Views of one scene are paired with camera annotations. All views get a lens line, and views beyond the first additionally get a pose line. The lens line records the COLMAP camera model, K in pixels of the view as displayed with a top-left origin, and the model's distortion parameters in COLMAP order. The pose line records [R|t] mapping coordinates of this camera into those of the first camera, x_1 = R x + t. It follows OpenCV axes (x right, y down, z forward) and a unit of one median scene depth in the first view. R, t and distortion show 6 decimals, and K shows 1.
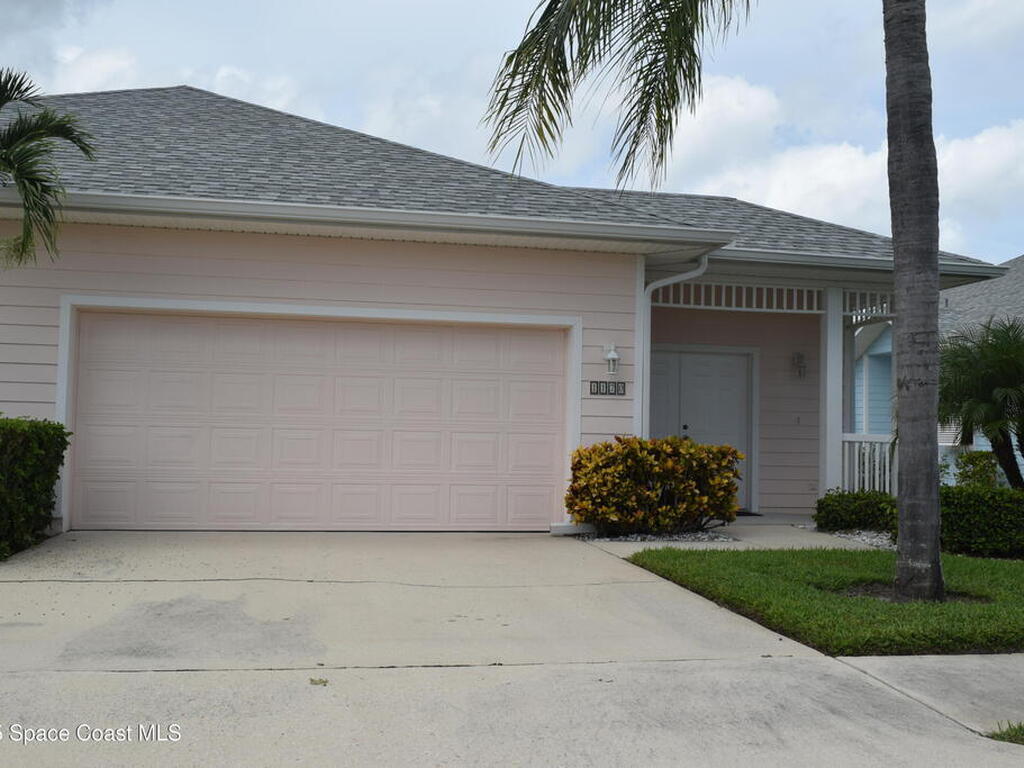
lens RADIAL K [[982.1, 0, 512.0], [0, 982.1, 384.0], [0, 0, 1]] dist [0.005557, 0.004290]
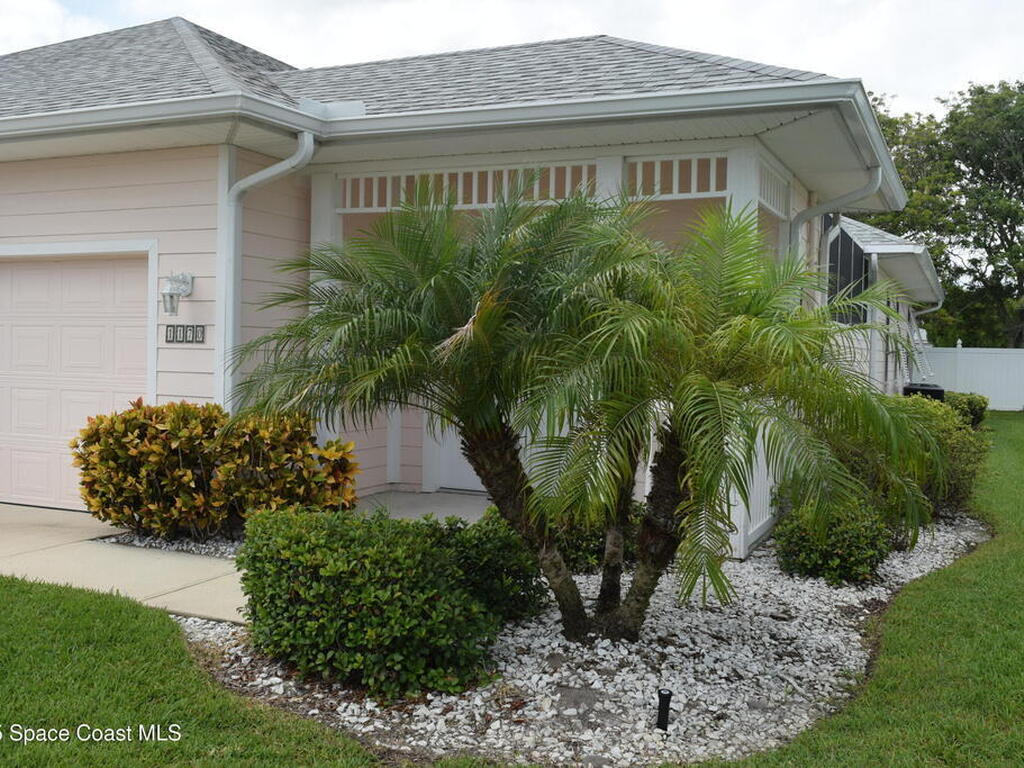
lens RADIAL K [[985.8, 0, 512.0], [0, 985.8, 384.0], [0, 0, 1]] dist [0.091295, 0.001255]
pose [[0.821280, 0.020638, -0.570152, 0.792854], [0.031654, 0.996158, 0.081655, -0.012727], [0.569647, -0.085109, 0.817471, 0.567085]]
